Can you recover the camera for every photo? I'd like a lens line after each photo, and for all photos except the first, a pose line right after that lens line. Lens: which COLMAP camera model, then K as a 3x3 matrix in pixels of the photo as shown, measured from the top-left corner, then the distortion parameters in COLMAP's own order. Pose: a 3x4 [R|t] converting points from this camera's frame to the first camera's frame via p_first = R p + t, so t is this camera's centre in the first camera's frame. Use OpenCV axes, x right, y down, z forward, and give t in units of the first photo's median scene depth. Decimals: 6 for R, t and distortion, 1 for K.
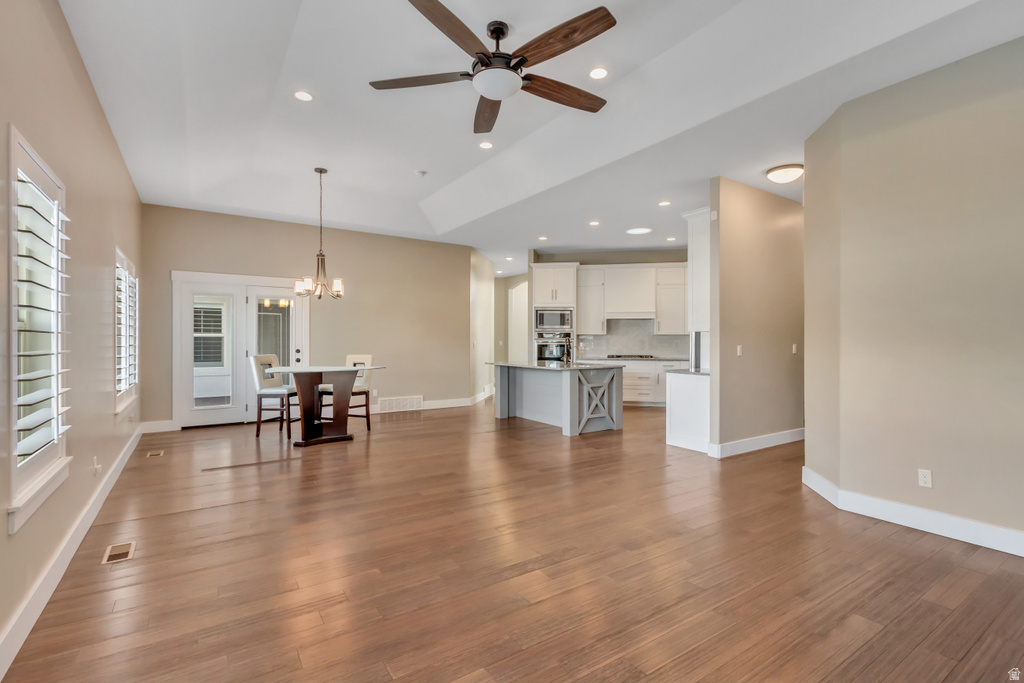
lens RADIAL K [[468.0, 0, 508.8], [0, 468.0, 340.8], [0, 0, 1]] dist [0.003714, -0.001071]
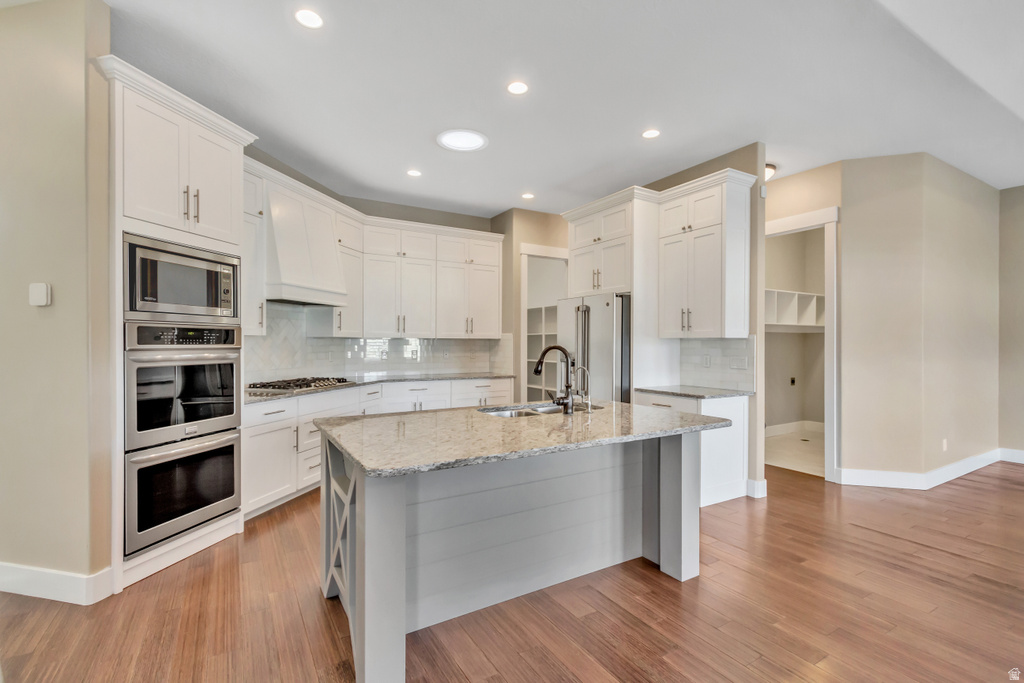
lens RADIAL K [[468.0, 0, 517.8], [0, 468.0, 346.8], [0, 0, 1]] dist [0.003714, -0.001071]
pose [[0.040012, -0.012611, 0.999120, -0.206258], [0.002729, 0.999918, 0.012512, -0.008248], [-0.999195, 0.002226, 0.040043, 0.766486]]
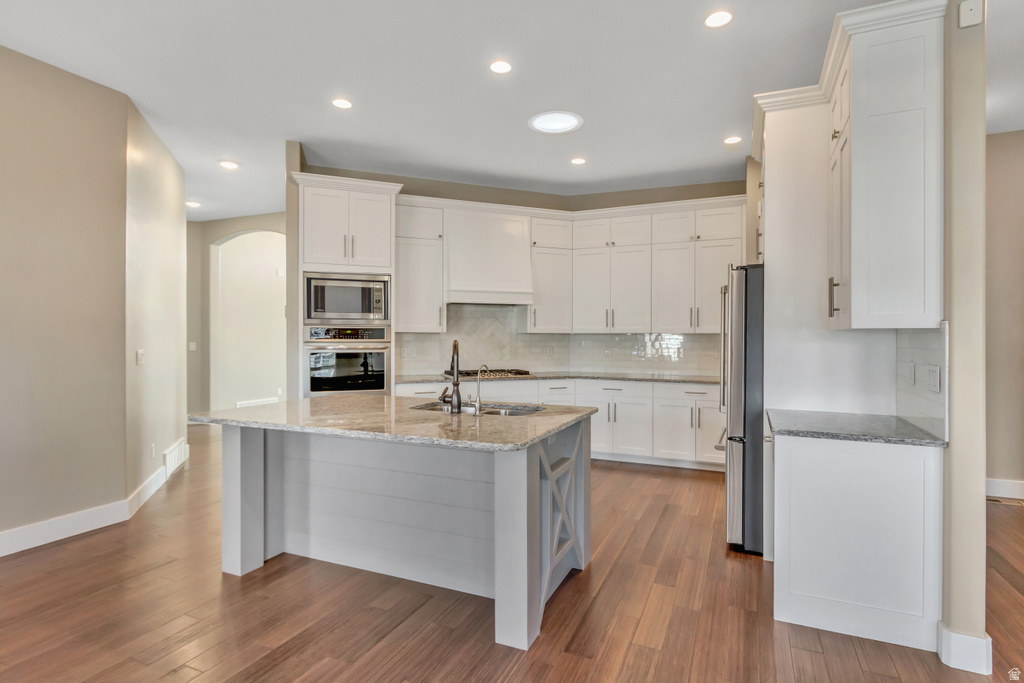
lens RADIAL K [[527.9, 0, 516.1], [0, 527.9, 339.1], [0, 0, 1]] dist [-0.002694, 0.000735]
pose [[0.842333, -0.002987, 0.538949, -0.046380], [0.003013, 0.999995, 0.000834, -0.006217], [-0.538949, 0.000921, 0.842338, 0.463358]]
